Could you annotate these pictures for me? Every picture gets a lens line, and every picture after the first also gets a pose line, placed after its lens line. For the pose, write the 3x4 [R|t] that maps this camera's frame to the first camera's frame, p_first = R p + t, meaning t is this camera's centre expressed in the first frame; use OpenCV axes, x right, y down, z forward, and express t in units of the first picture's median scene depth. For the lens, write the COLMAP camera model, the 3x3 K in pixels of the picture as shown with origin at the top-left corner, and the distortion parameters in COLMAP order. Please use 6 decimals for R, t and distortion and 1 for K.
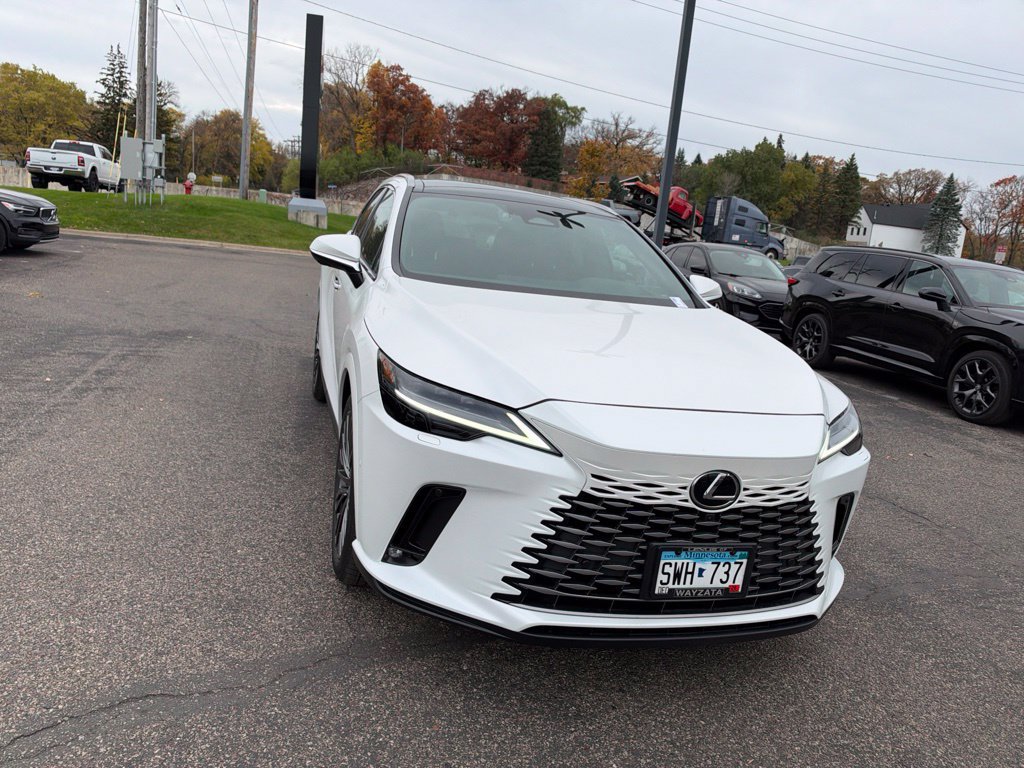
lens RADIAL K [[748.2, 0, 510.6], [0, 748.2, 370.9], [0, 0, 1]] dist [0.029254, -0.056523]
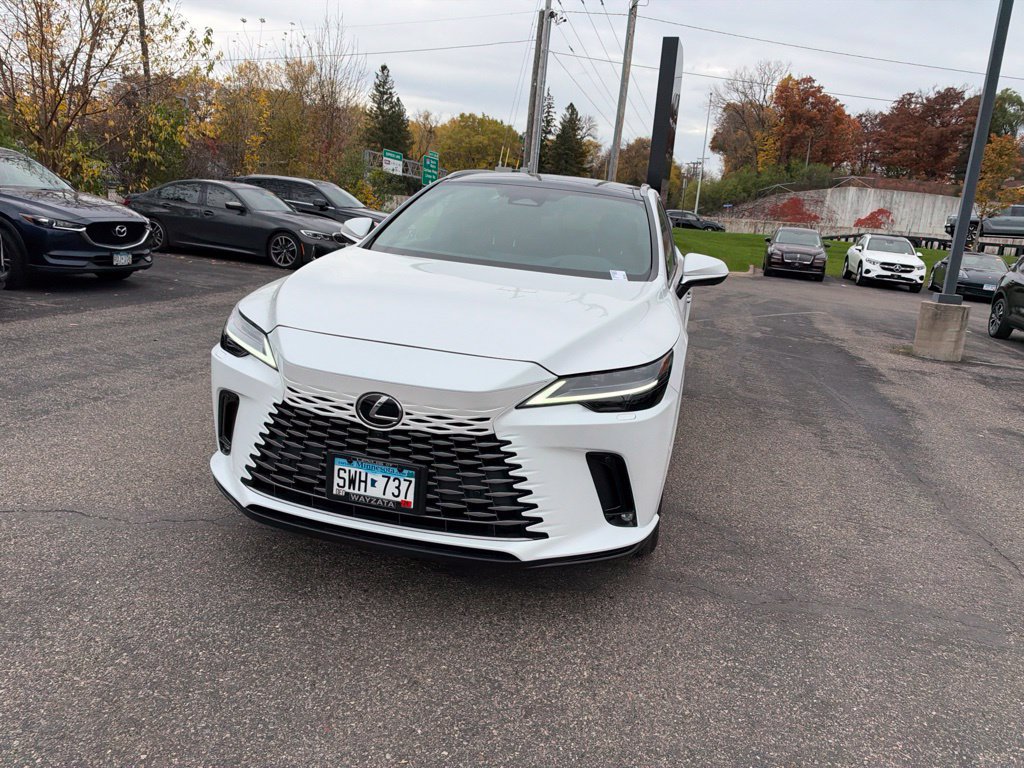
lens RADIAL K [[748.6, 0, 524.5], [0, 748.6, 377.6], [0, 0, 1]] dist [0.005810, -0.021203]
pose [[0.880645, 0.068995, -0.468725, 0.940375], [-0.076655, 0.997054, 0.002743, 0.083721], [0.467534, 0.033515, 0.883340, 0.089385]]
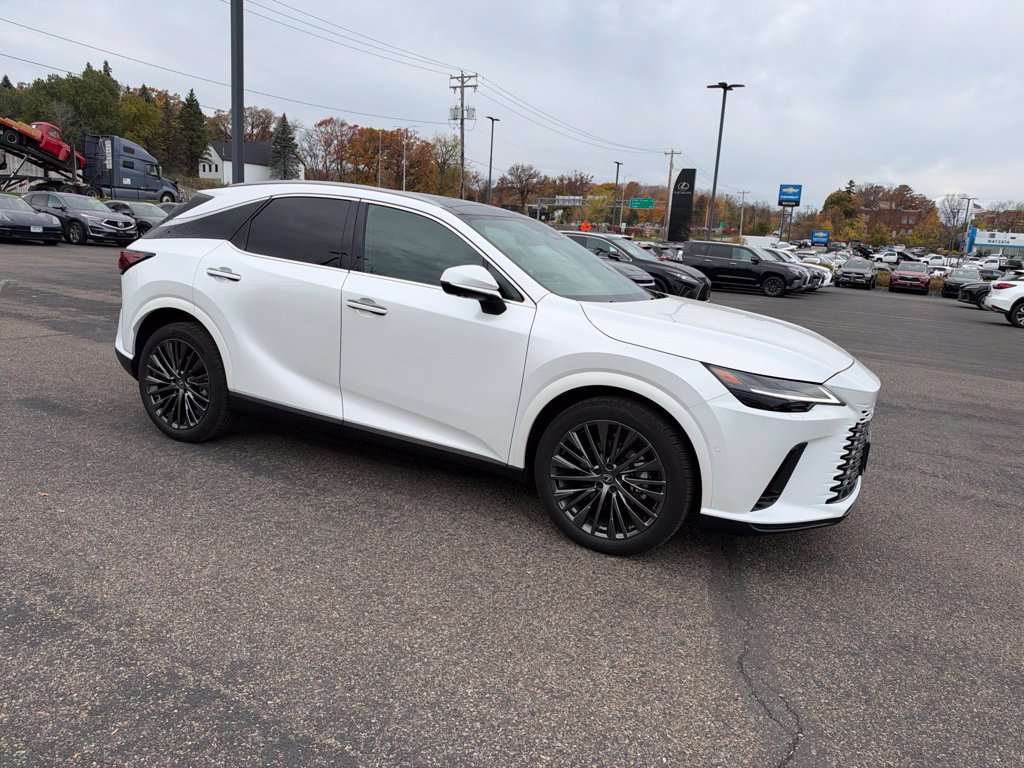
lens RADIAL K [[746.8, 0, 520.7], [0, 746.8, 365.8], [0, 0, 1]] dist [0.000925, -0.013098]
pose [[0.673748, -0.191949, 0.713596, -1.488341], [0.135805, 0.981390, 0.135761, -0.275559], [-0.726375, 0.005441, 0.687277, 0.376057]]
